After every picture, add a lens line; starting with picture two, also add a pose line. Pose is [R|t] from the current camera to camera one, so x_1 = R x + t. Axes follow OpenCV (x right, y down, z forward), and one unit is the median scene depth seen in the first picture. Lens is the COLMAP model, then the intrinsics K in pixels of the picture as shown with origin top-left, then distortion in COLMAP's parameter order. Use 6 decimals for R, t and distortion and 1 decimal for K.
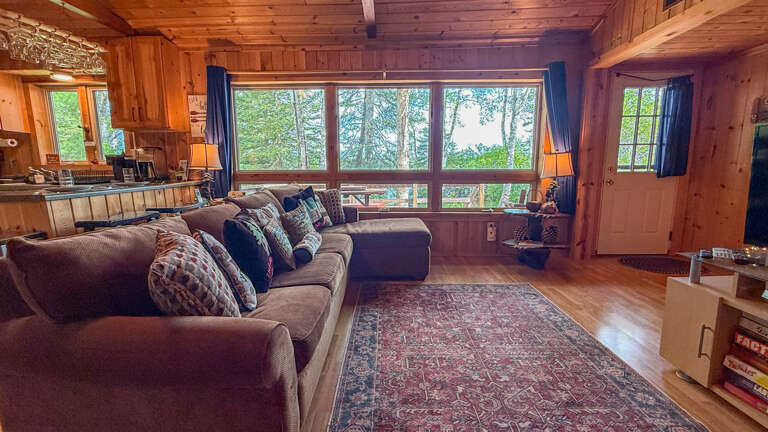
lens RADIAL K [[308.9, 0, 384.6], [0, 308.9, 217.4], [0, 0, 1]] dist [-0.000778, -0.000489]
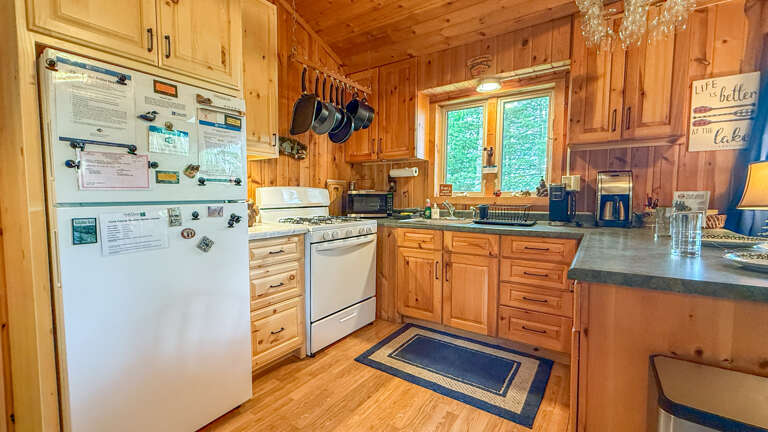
lens RADIAL K [[325.3, 0, 362.9], [0, 325.3, 218.3], [0, 0, 1]] dist [-0.000006, -0.000125]
pose [[0.809402, 0.048804, -0.585224, -0.771941], [-0.098300, 0.993740, -0.053084, -0.045822], [0.578970, 0.100494, 0.809132, 0.172690]]
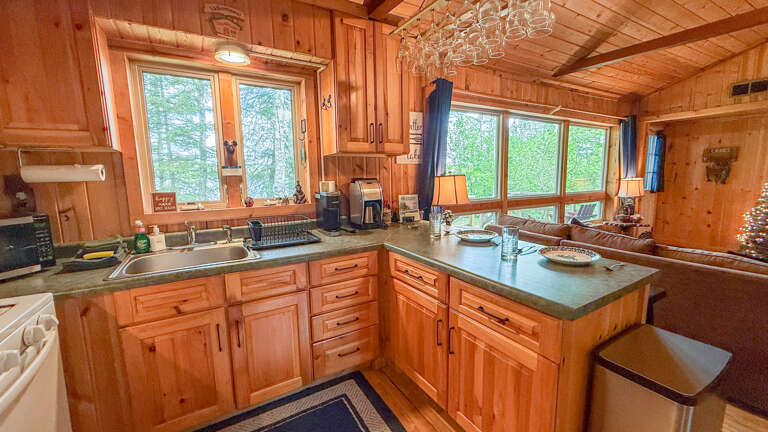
lens RADIAL K [[308.9, 0, 384.6], [0, 308.9, 217.4], [0, 0, 1]] dist [-0.000778, -0.000489]
pose [[0.851989, -0.078627, 0.517622, -1.077750], [0.088454, 0.996064, 0.005710, -0.137883], [-0.516034, 0.040921, 0.855590, 0.374881]]
